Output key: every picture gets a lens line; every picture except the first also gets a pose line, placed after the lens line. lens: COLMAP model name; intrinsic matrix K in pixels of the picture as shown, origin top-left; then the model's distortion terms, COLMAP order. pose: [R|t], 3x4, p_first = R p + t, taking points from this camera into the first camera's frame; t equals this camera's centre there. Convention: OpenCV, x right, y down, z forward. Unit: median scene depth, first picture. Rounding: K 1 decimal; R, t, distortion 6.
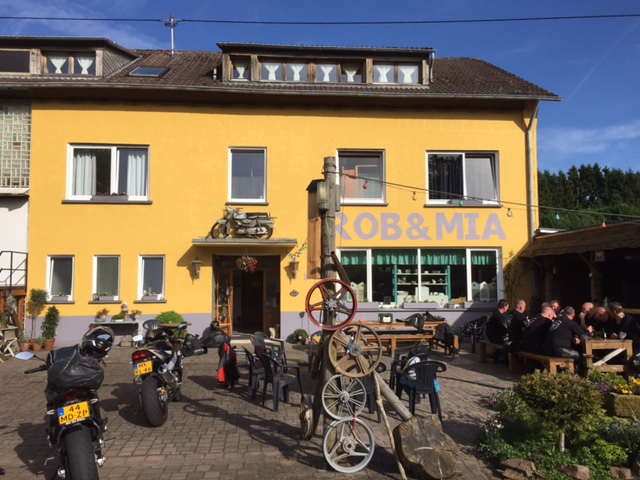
lens RADIAL K [[579.3, 0, 306.7], [0, 579.3, 238.4], [0, 0, 1]] dist [0.040973, 0.003928]
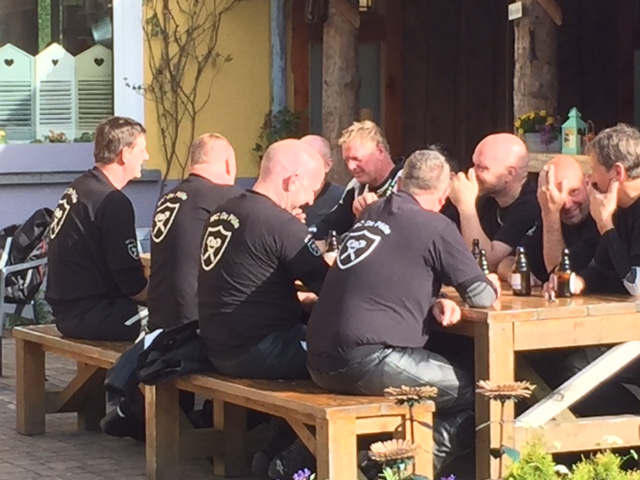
lens RADIAL K [[2457.6, 0, 320.0], [0, 2457.6, 240.0], [0, 0, 1]] dist [-0.067420, 0.652735]
pose [[0.928208, -0.024341, 0.371265, 0.067635], [-0.027494, 0.990642, 0.133687, 0.024062], [-0.371045, -0.134297, 0.918853, 0.156021]]
